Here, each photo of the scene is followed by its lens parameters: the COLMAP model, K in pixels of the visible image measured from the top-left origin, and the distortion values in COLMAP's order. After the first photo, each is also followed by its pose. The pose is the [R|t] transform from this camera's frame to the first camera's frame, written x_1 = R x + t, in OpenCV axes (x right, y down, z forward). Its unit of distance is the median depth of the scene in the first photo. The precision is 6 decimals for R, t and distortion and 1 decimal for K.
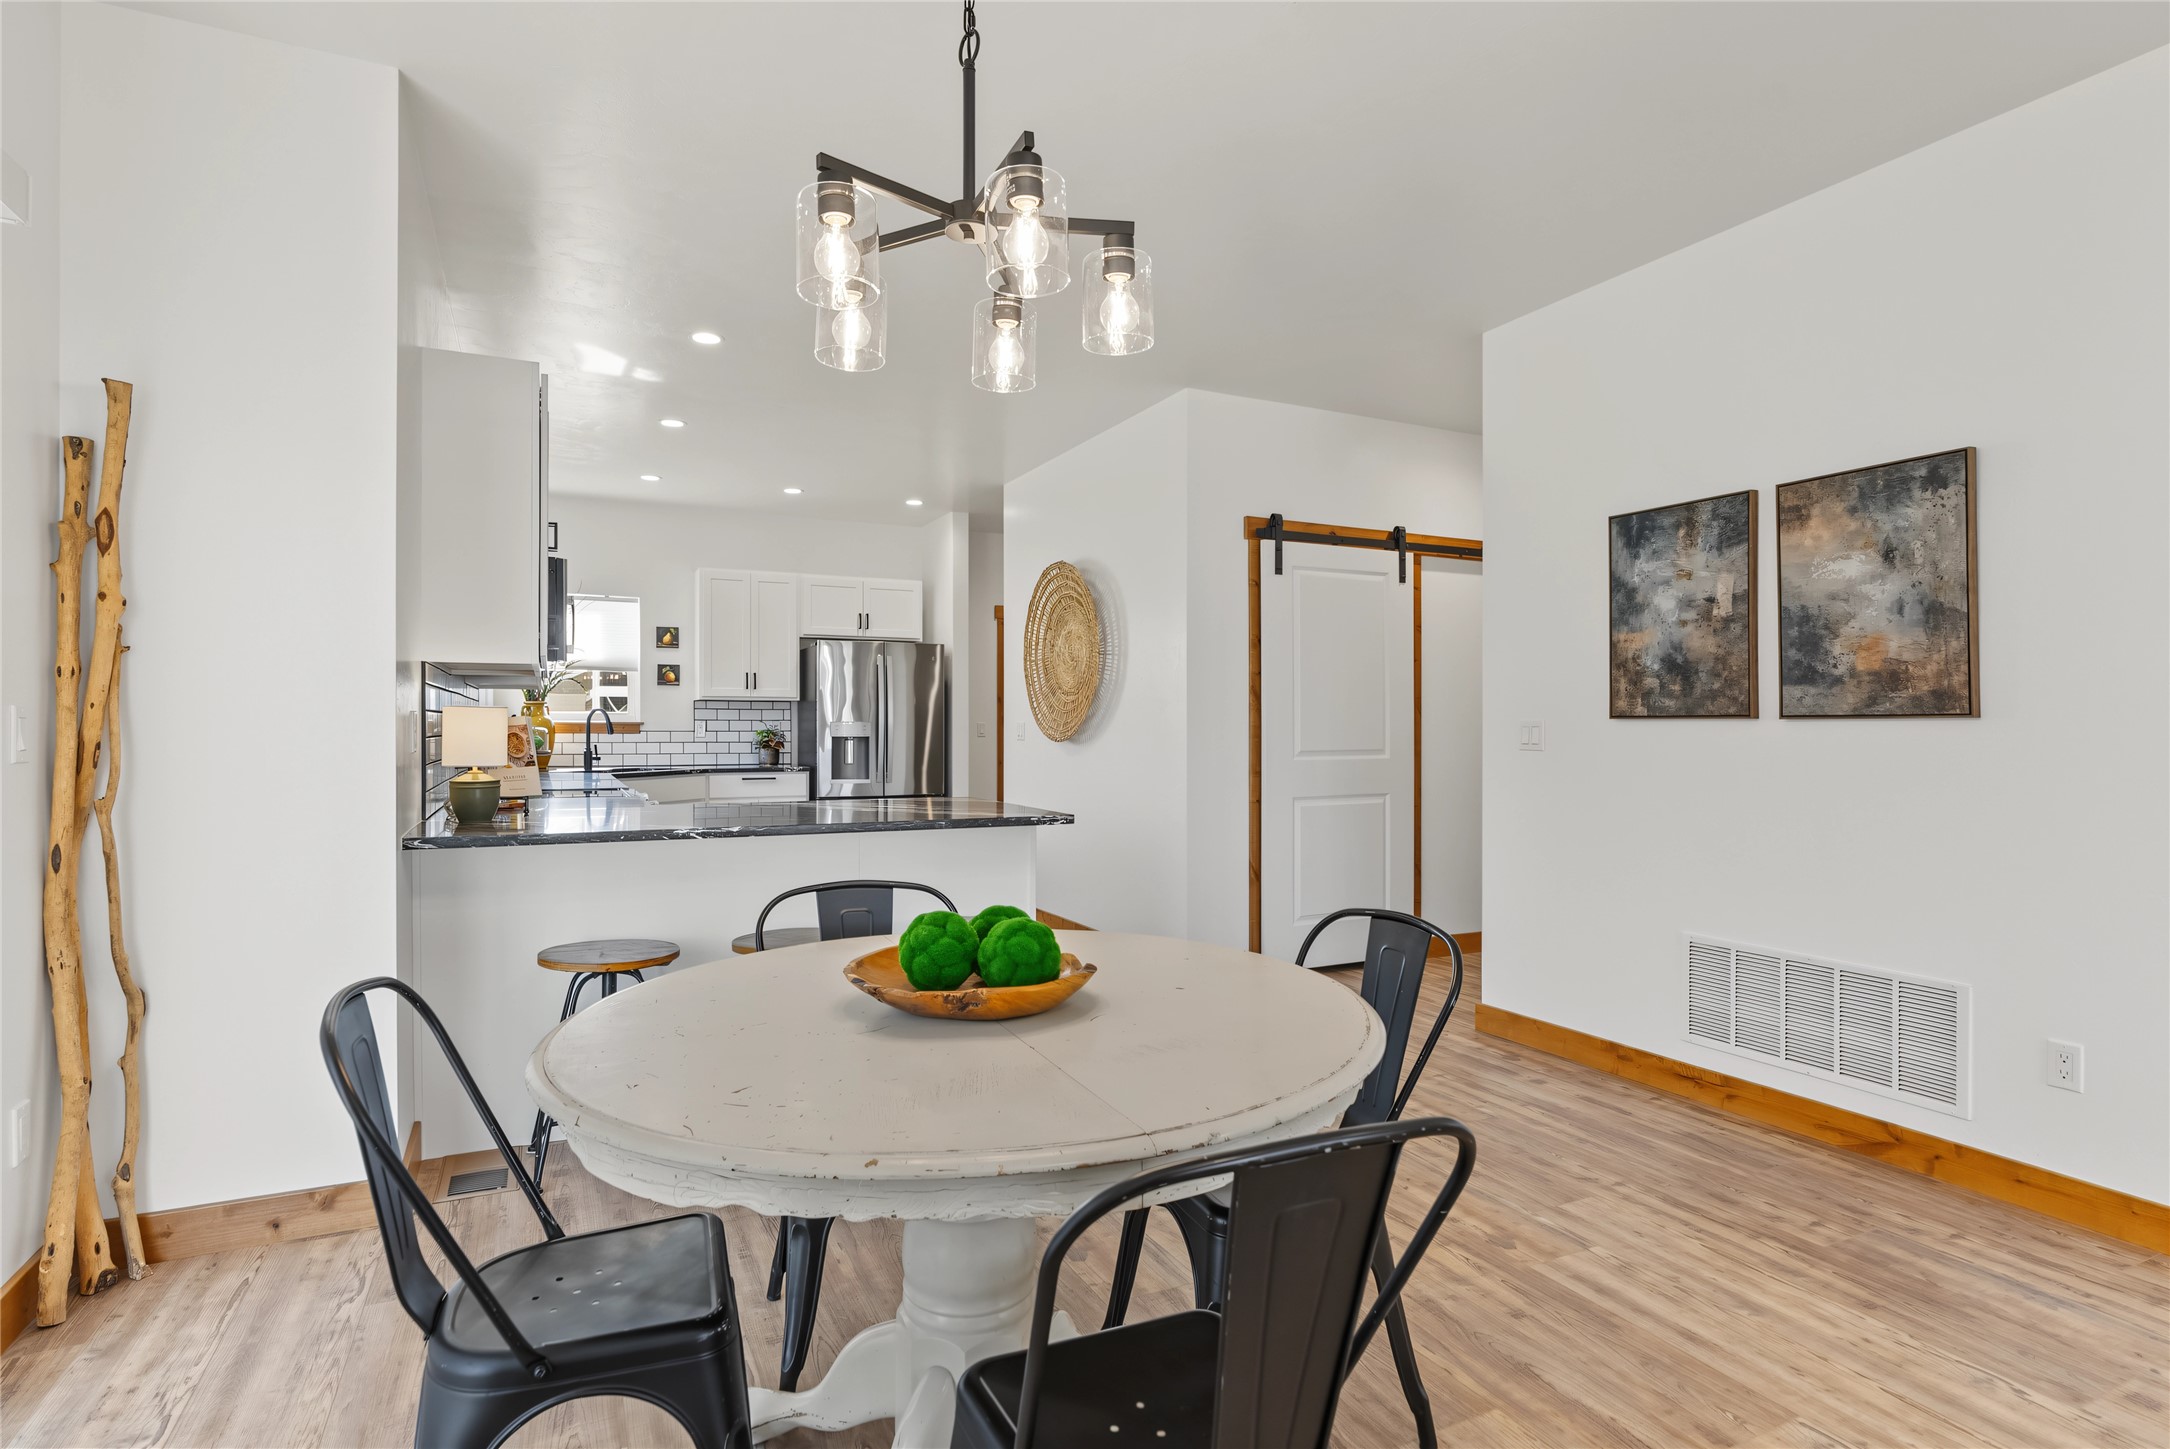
lens RADIAL K [[1107.0, 0, 1080.2], [0, 1107.0, 725.7], [0, 0, 1]] dist [0.004134, -0.000165]
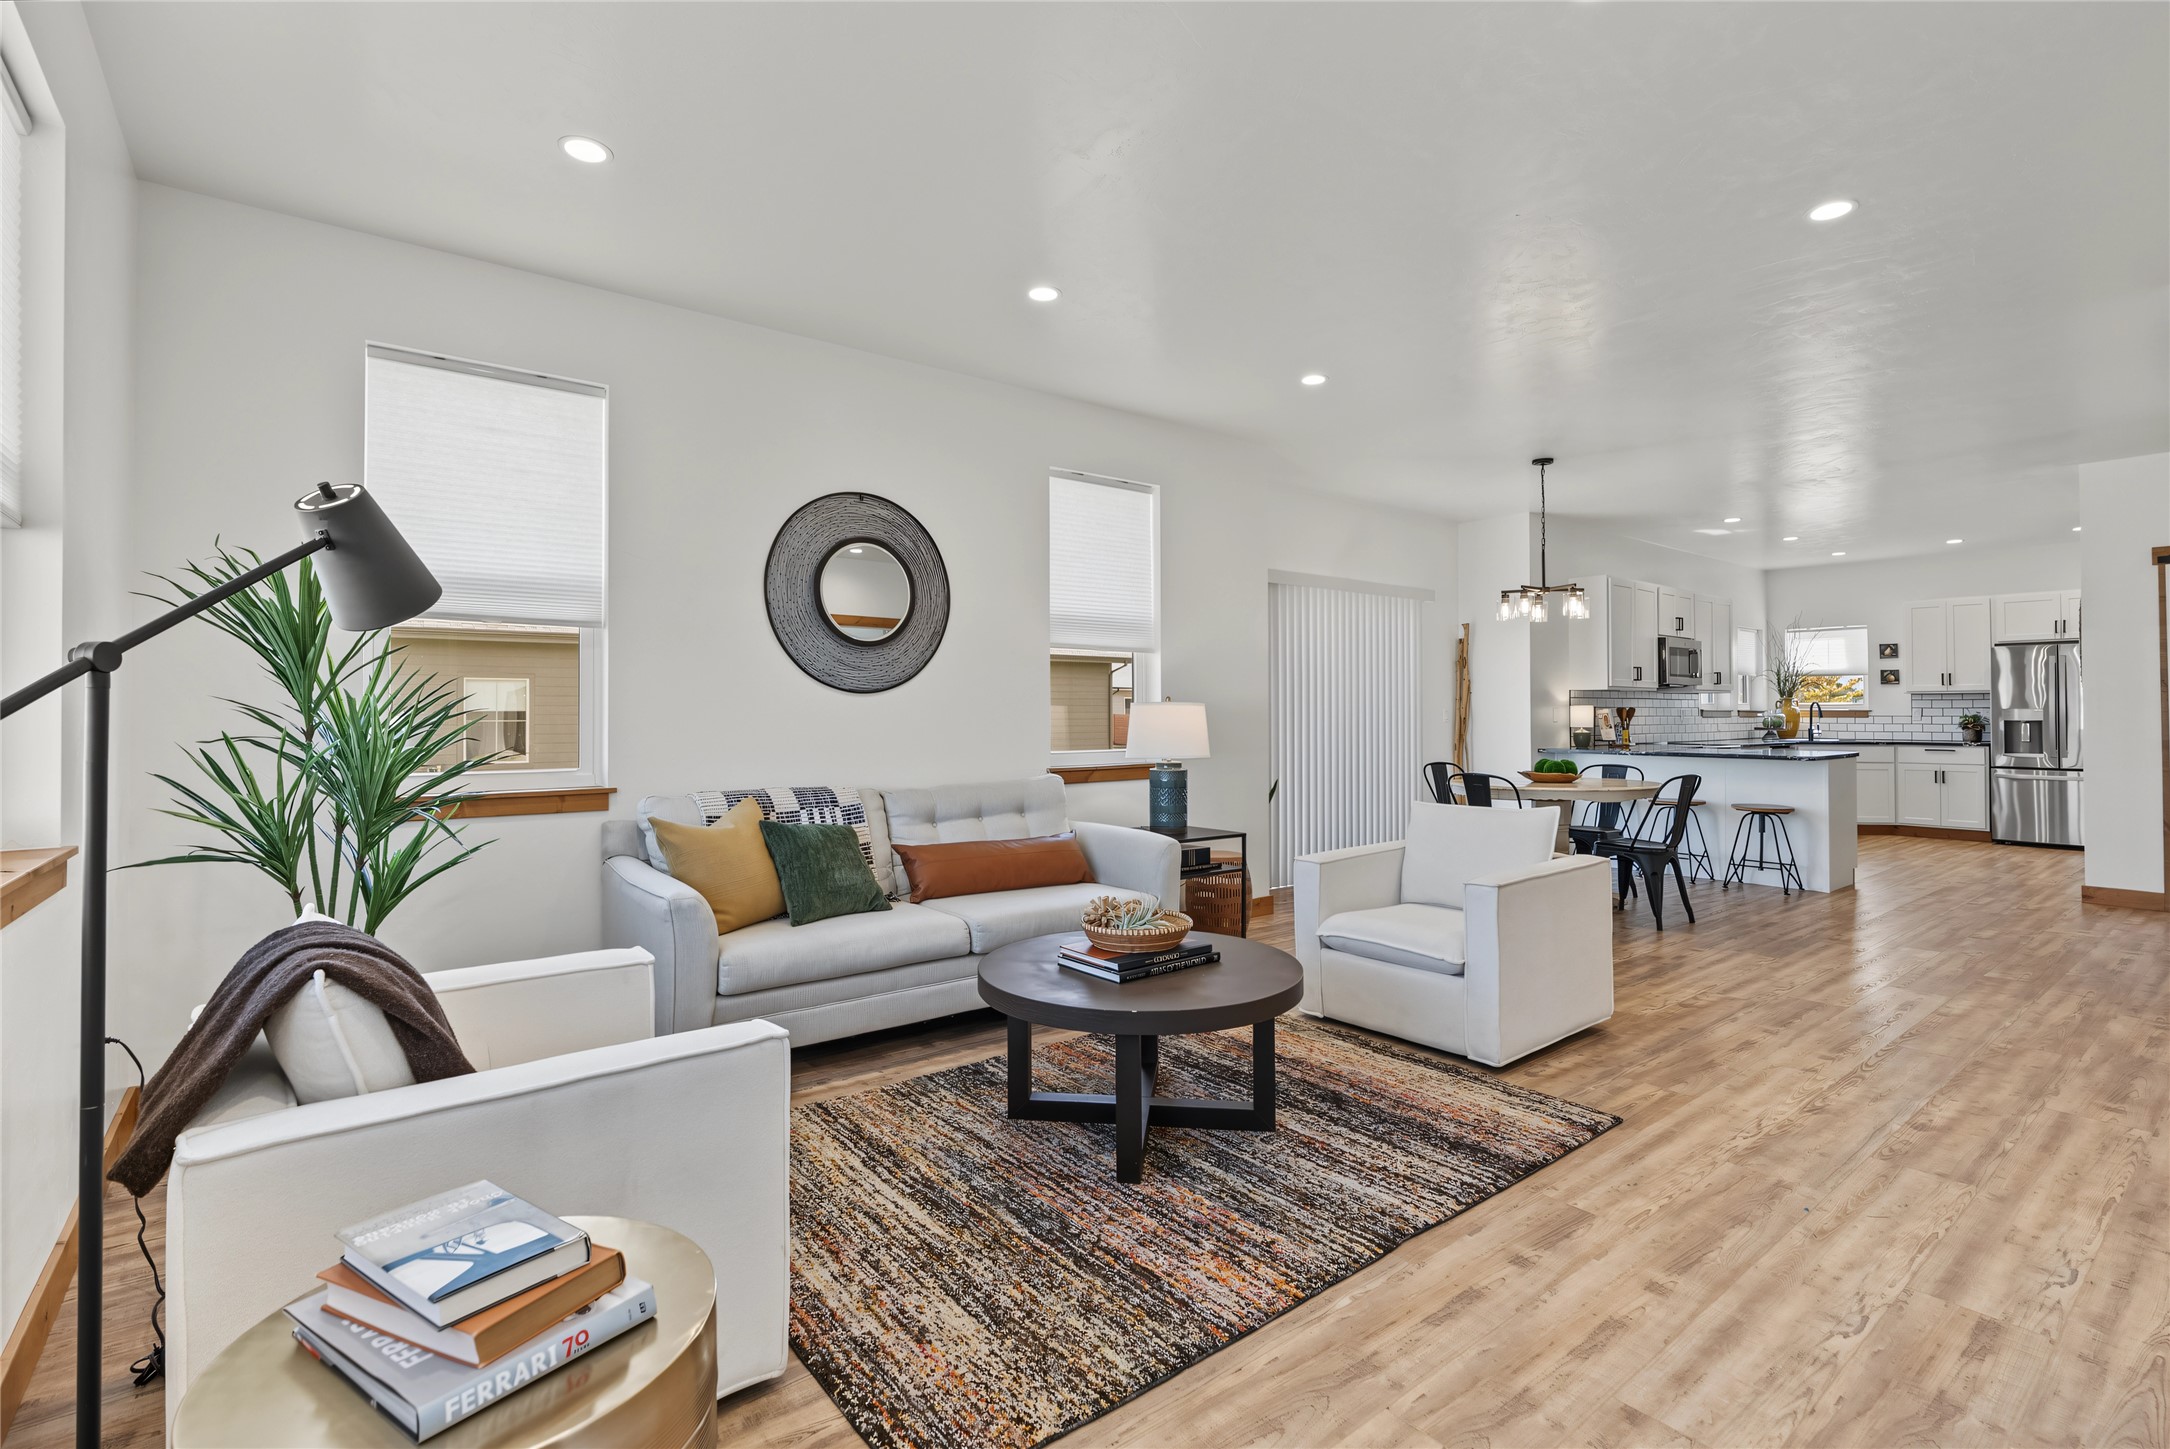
lens RADIAL K [[1005.7, 0, 1085.3], [0, 1005.7, 703.6], [0, 0, 1]] dist [-0.008003, 0.001472]
pose [[0.217957, -0.012082, -0.975884, 0.673287], [0.002825, 0.999927, -0.011748, 0.001123], [0.975954, -0.000197, 0.217975, -0.306971]]
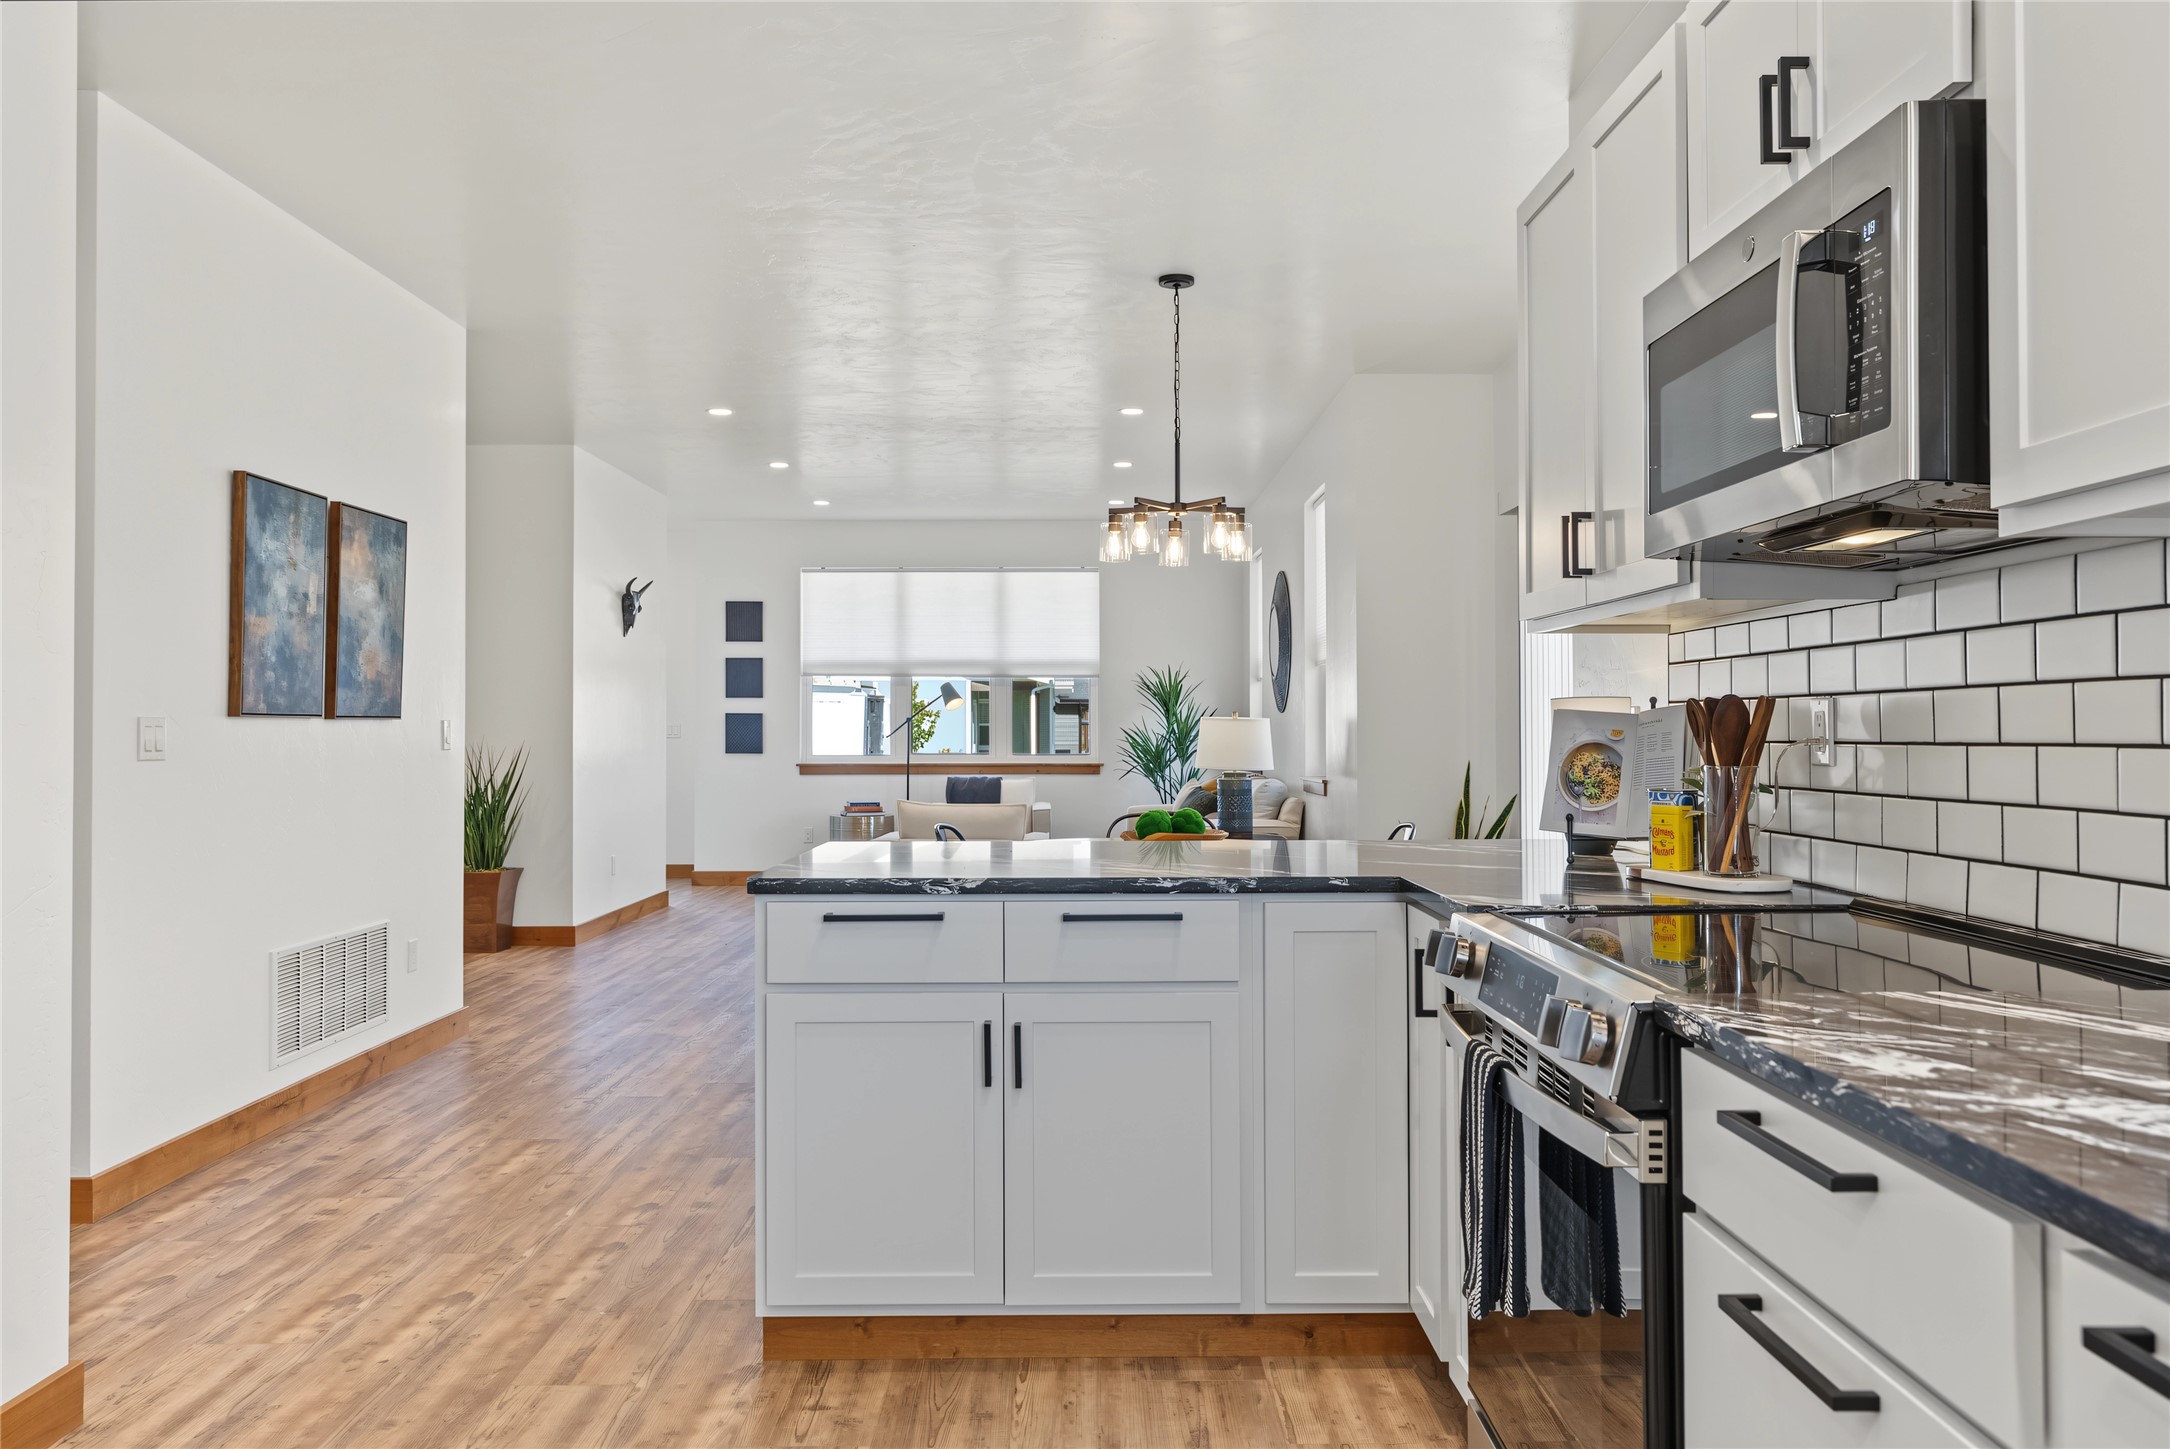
lens RADIAL K [[1587.2, 0, 1047.4], [0, 1587.2, 702.0], [0, 0, 1]] dist [0.003471, 0.002553]
pose [[-0.891204, 0.006576, 0.453556, -0.286900], [-0.001422, 0.999850, -0.017289, 0.001254], [-0.453601, -0.016053, -0.891060, 0.871107]]
